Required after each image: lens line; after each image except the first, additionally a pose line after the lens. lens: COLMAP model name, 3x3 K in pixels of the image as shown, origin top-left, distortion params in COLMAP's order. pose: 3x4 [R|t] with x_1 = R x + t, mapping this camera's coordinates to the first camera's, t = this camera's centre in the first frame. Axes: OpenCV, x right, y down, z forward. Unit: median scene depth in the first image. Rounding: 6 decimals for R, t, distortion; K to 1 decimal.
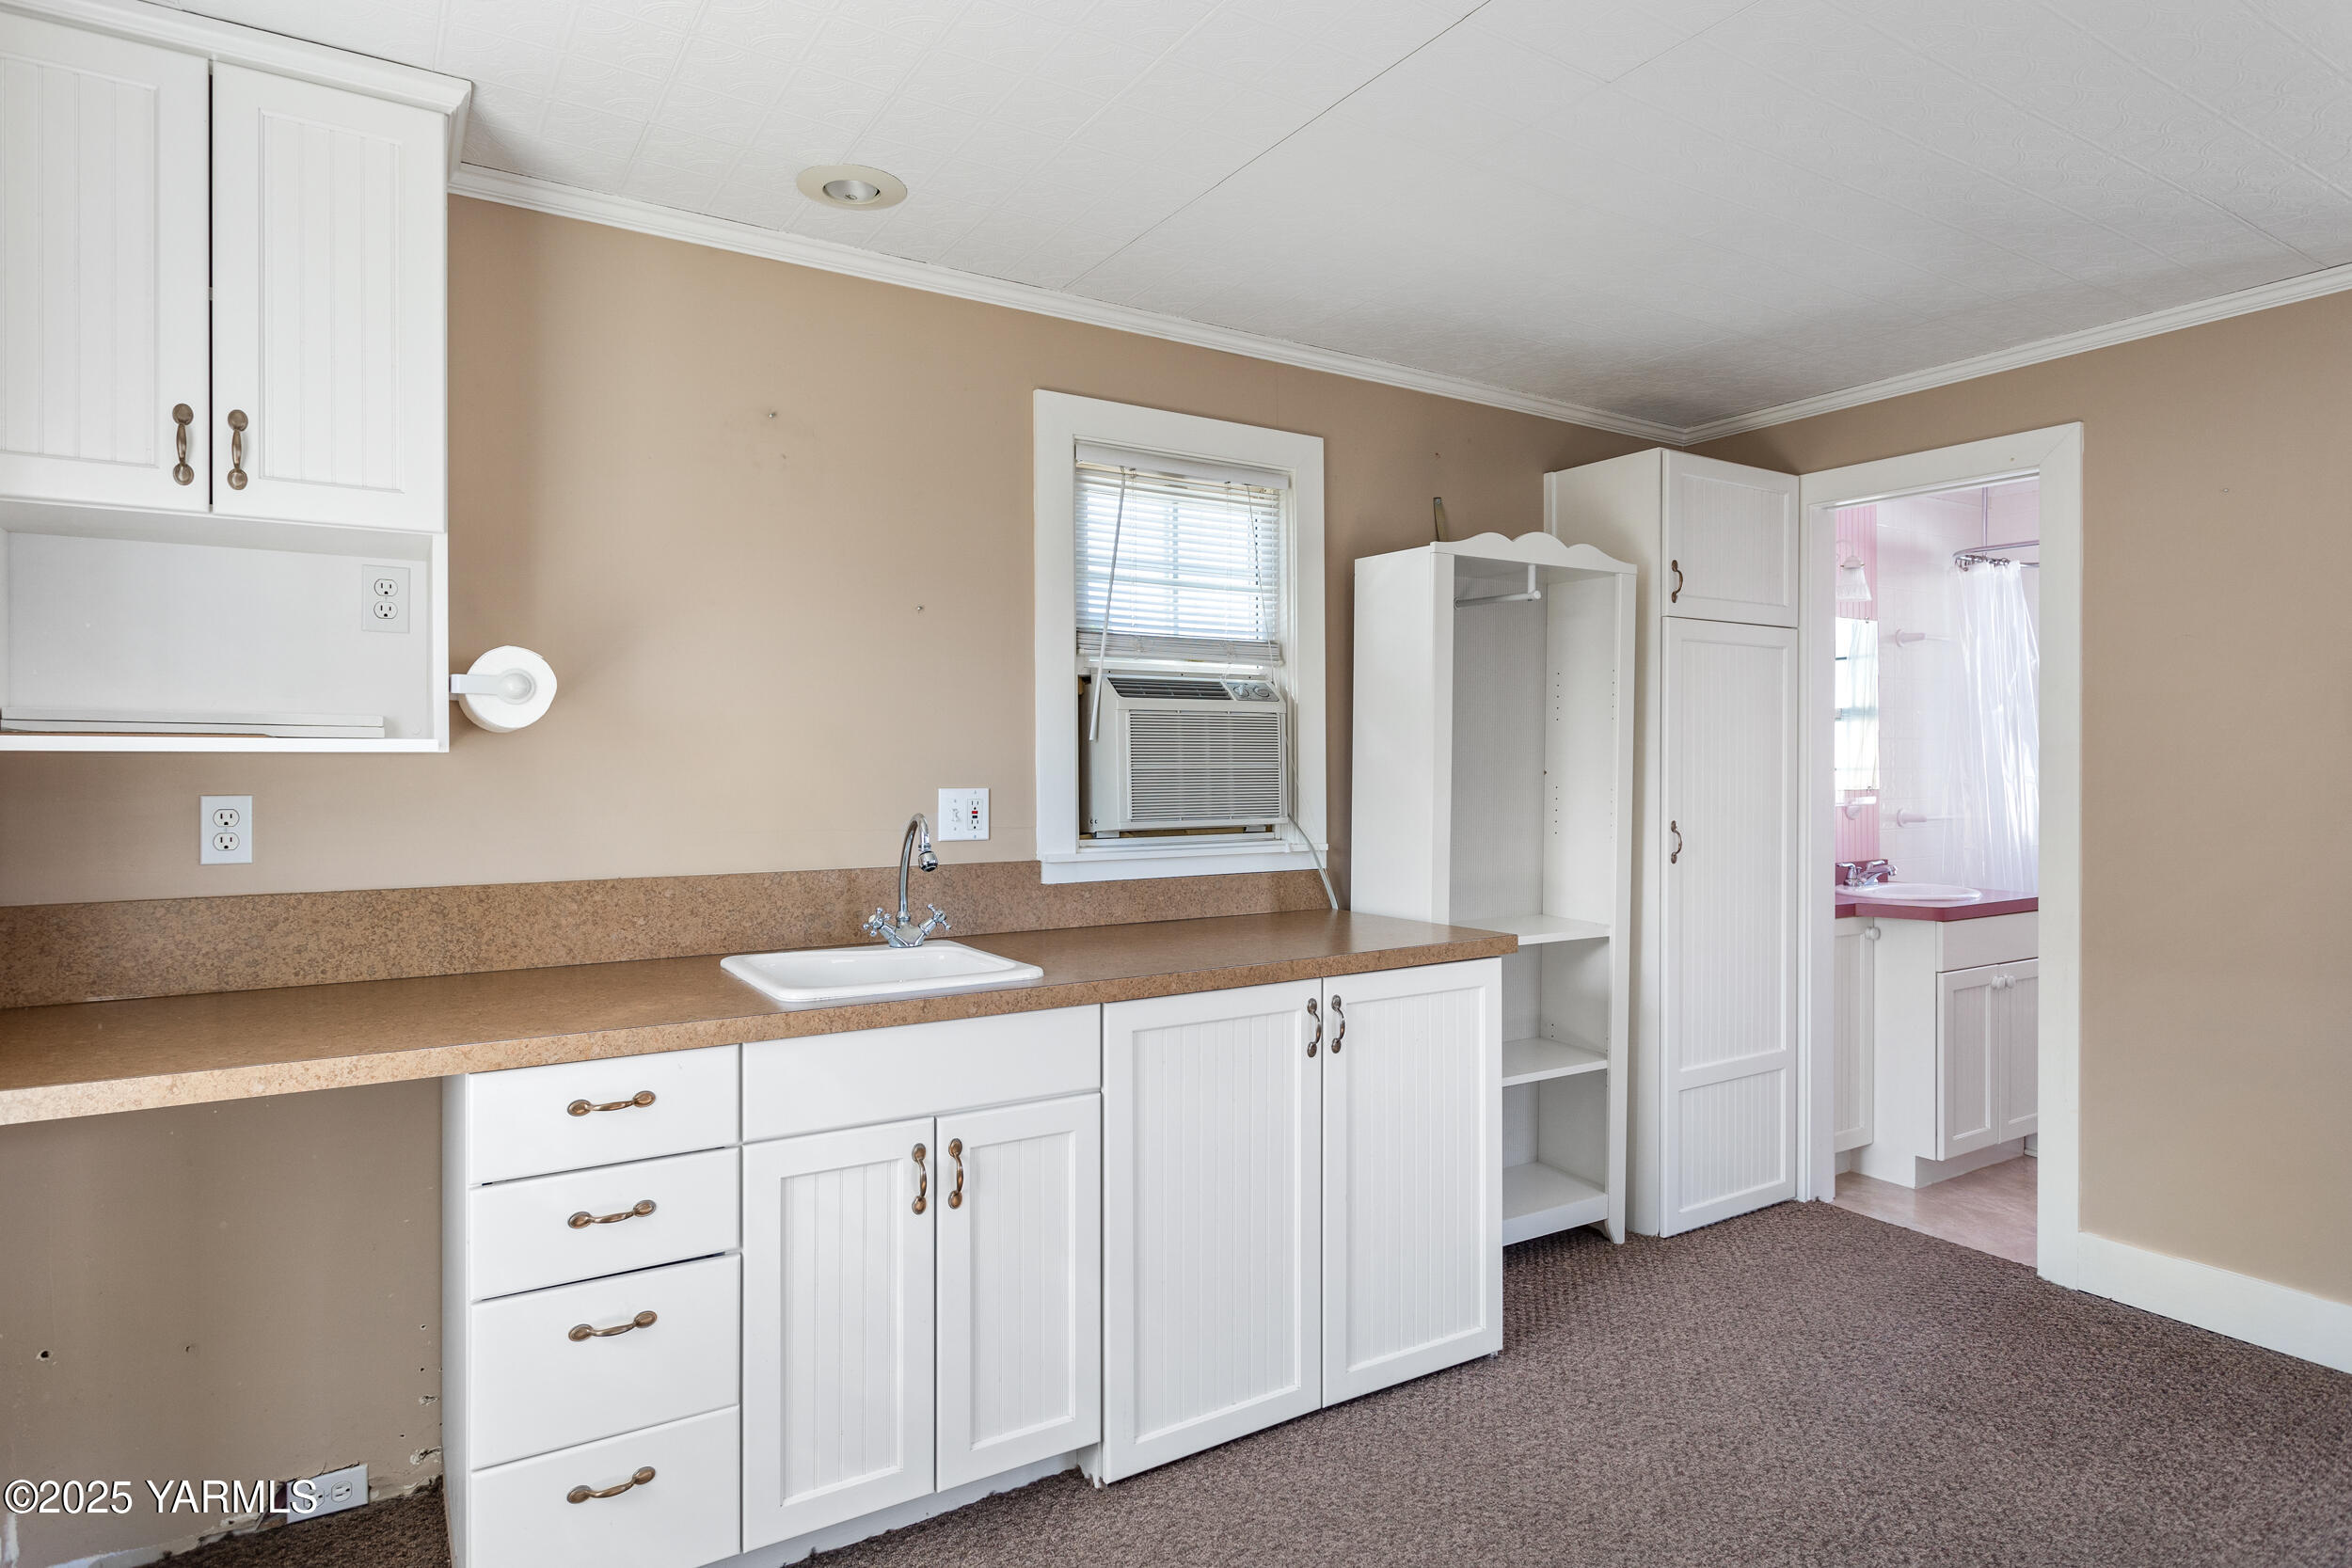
lens RADIAL K [[1295.7, 0, 1176.1], [0, 1295.7, 761.5], [0, 0, 1]] dist [-0.002948, 0.000543]
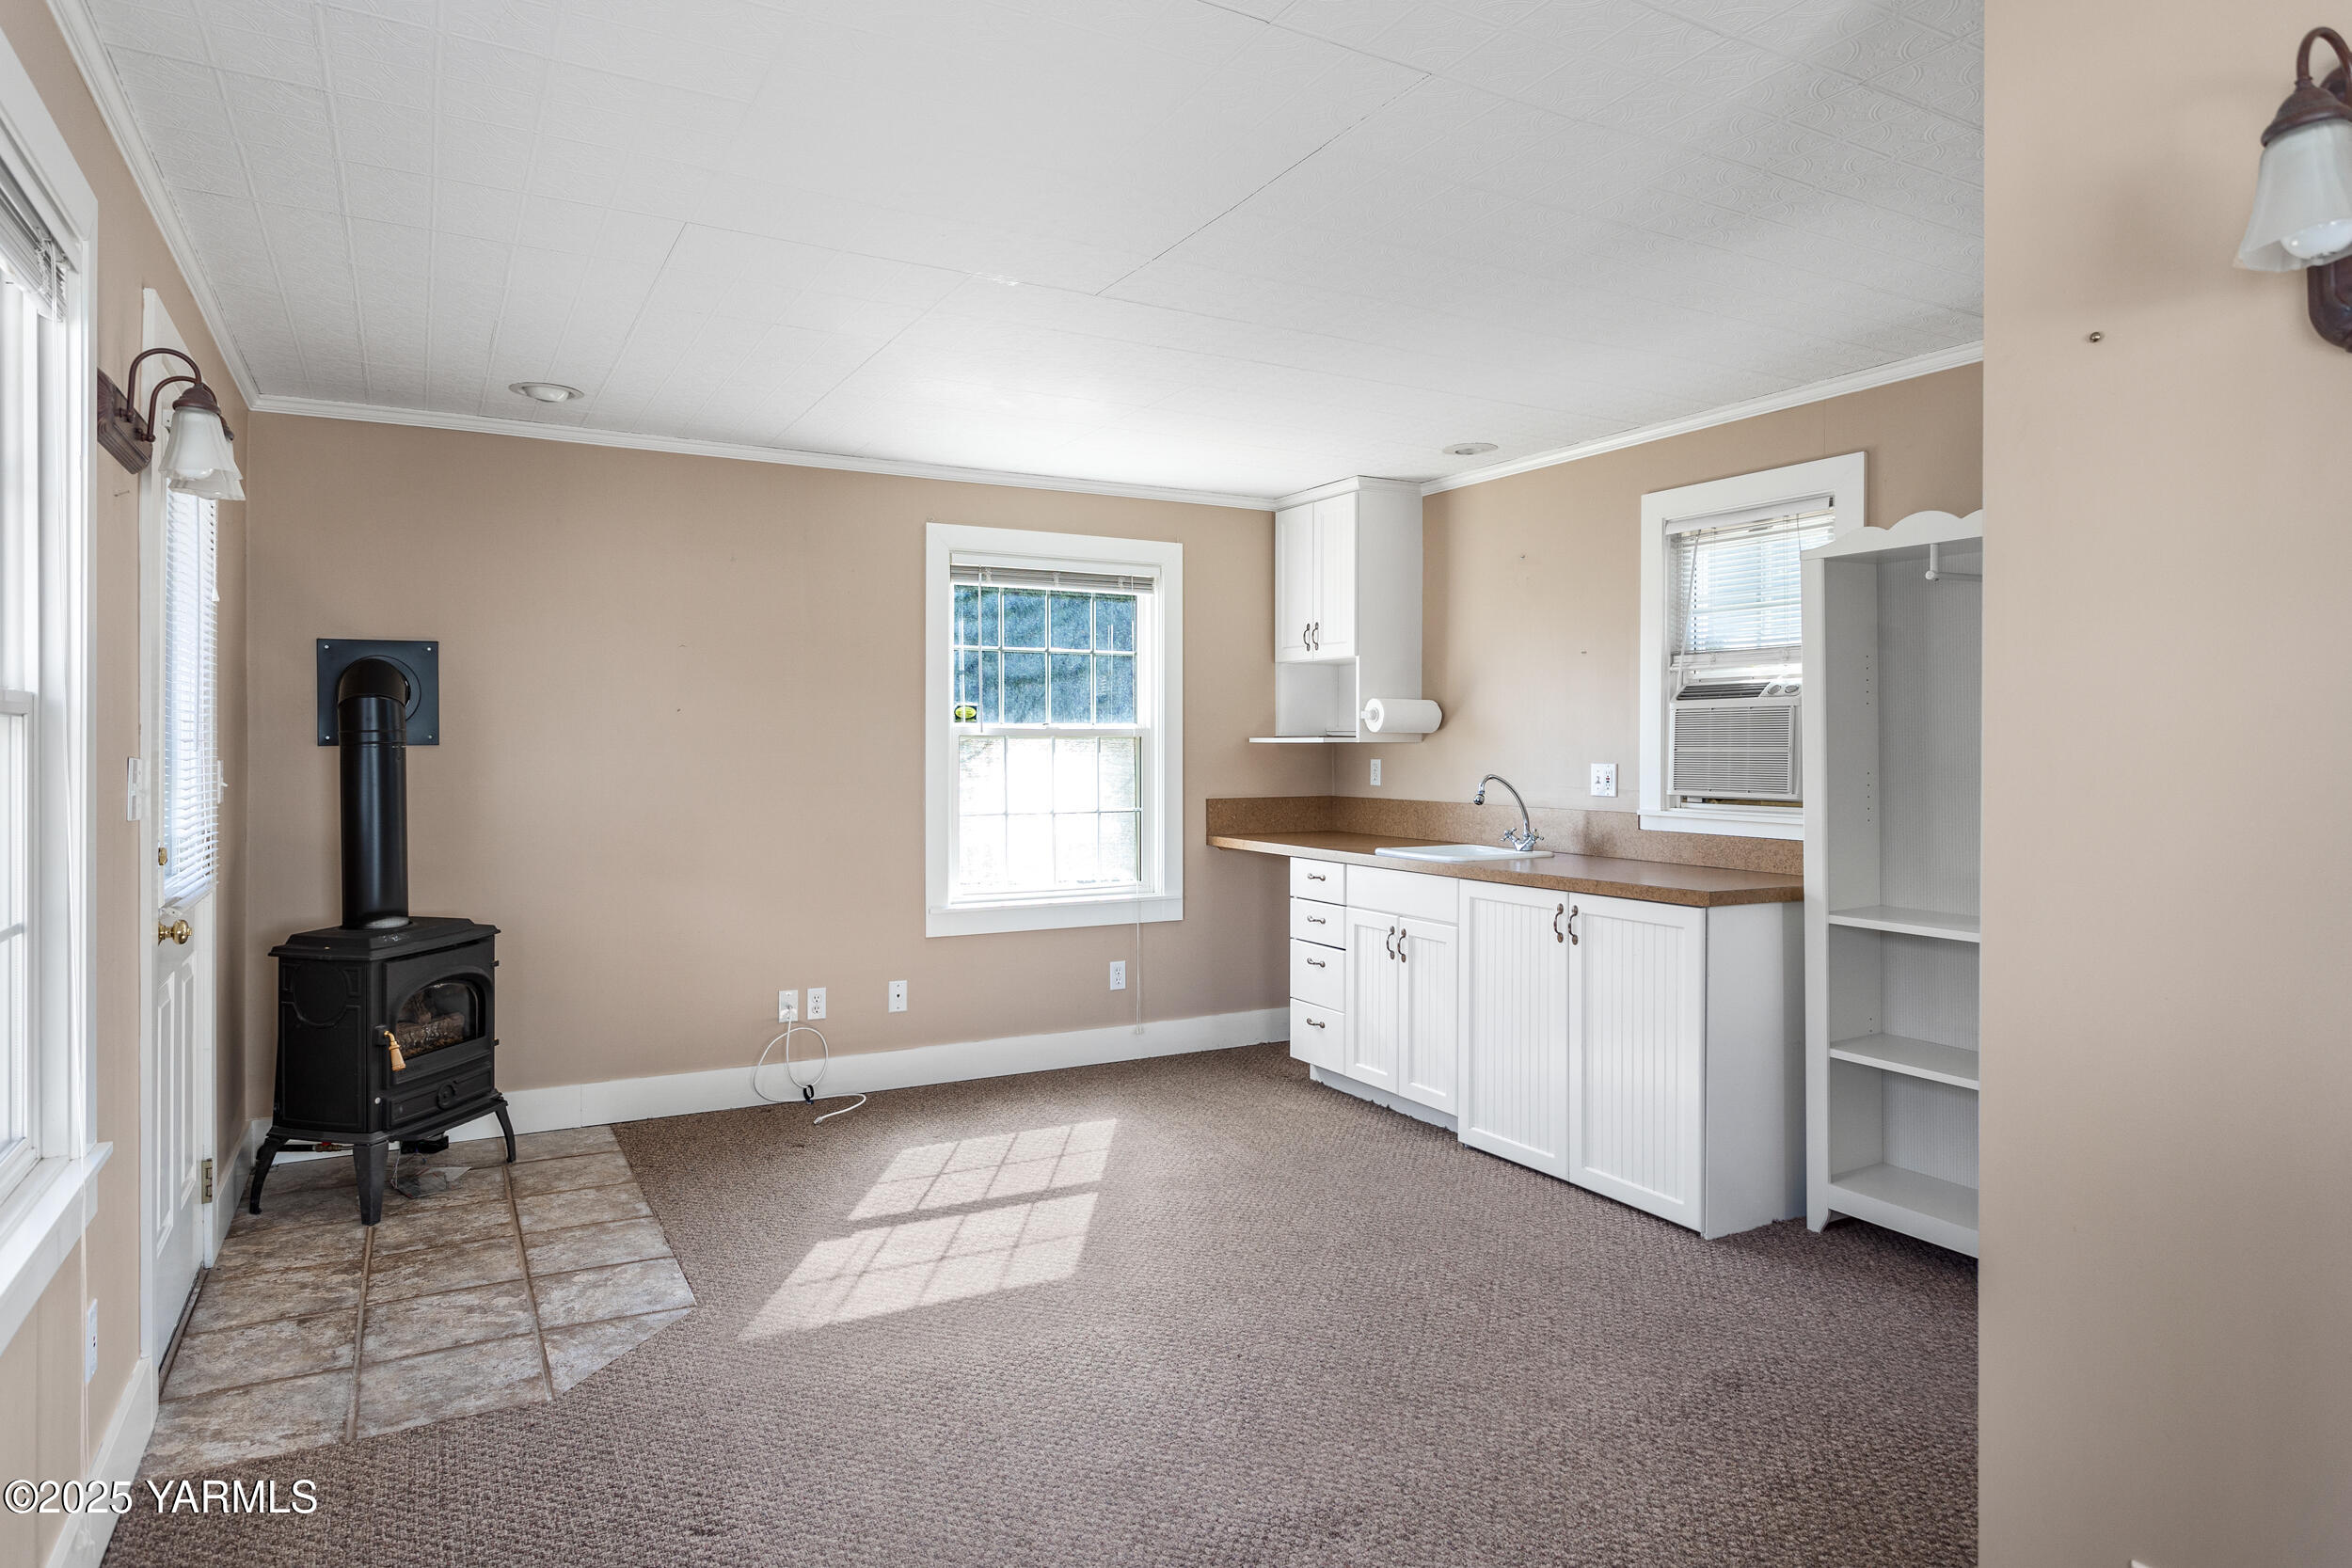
lens RADIAL K [[1395.1, 0, 1176.3], [0, 1395.1, 747.4], [0, 0, 1]] dist [-0.000089, -0.000045]
pose [[-0.062262, 0.002765, -0.998056, 1.322885], [-0.001908, 0.999994, 0.002890, -0.002247], [0.998058, 0.002084, -0.062257, 0.496170]]
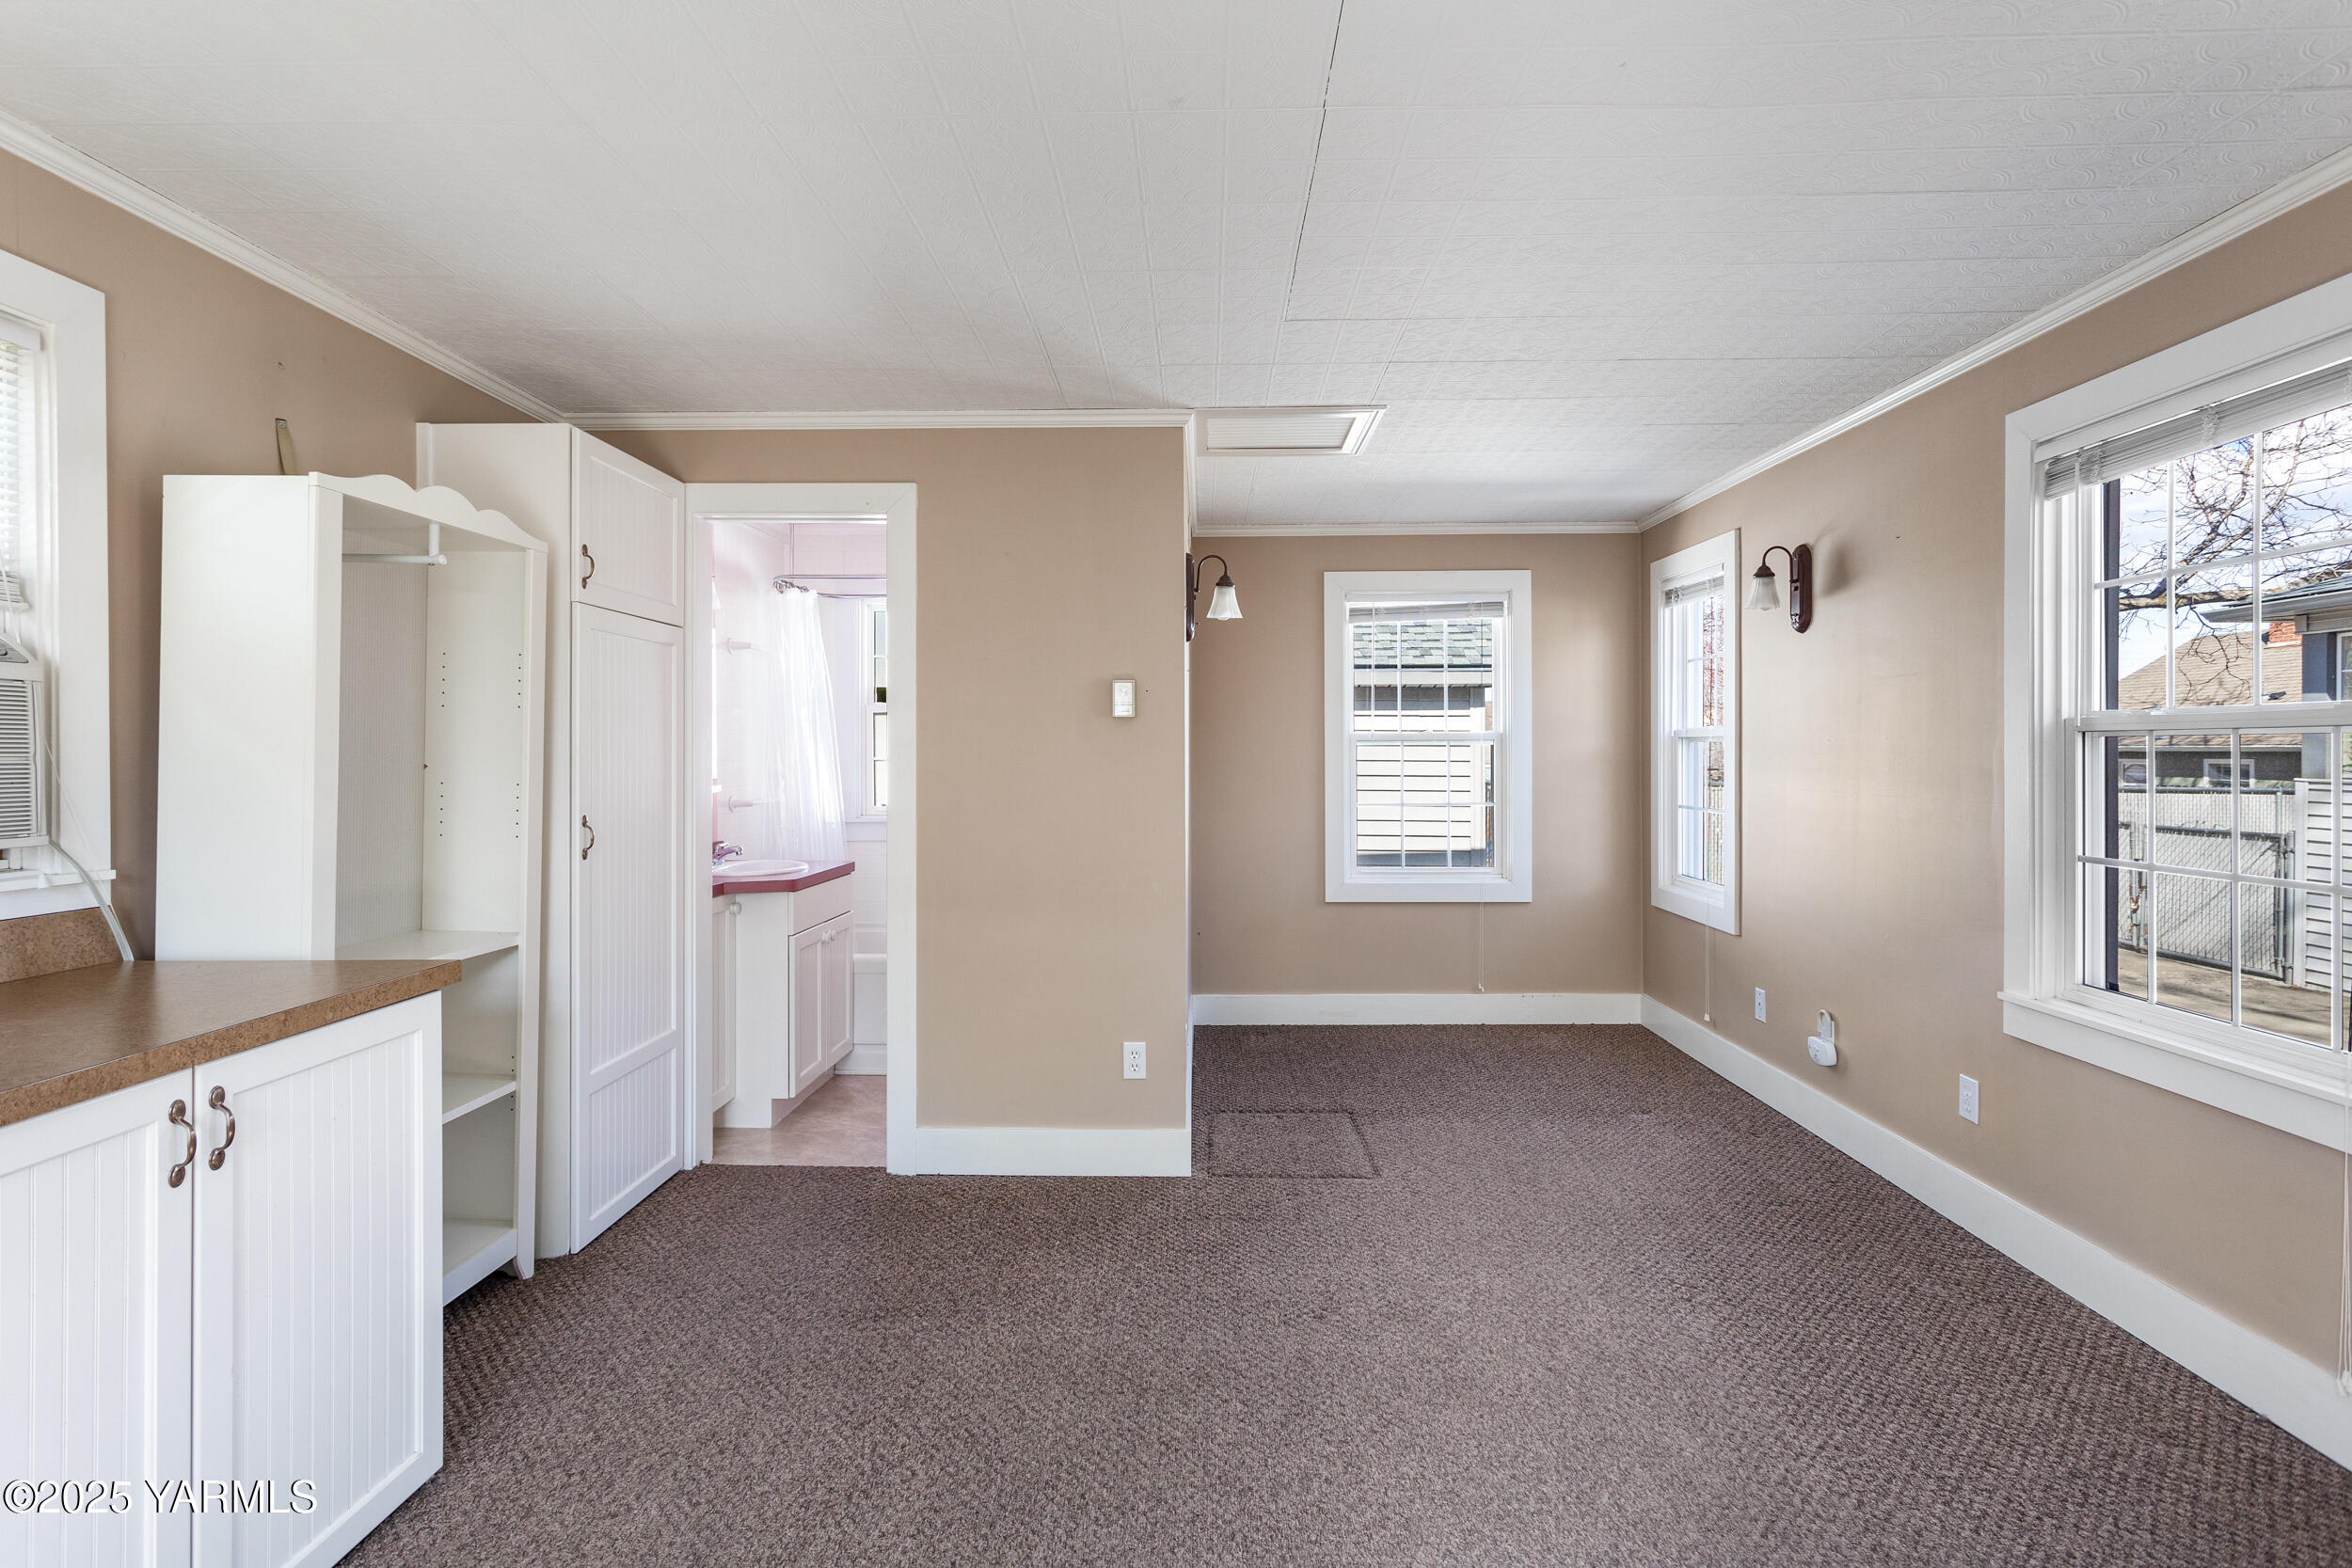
lens RADIAL K [[1135.1, 0, 1186.4], [0, 1135.1, 751.1], [0, 0, 1]] dist [0.003864, 0.000578]
pose [[0.554292, 0.001492, 0.832321, -0.074957], [0.001876, 0.999994, -0.003041, 0.001792], [-0.832320, 0.003247, 0.554286, 0.169405]]
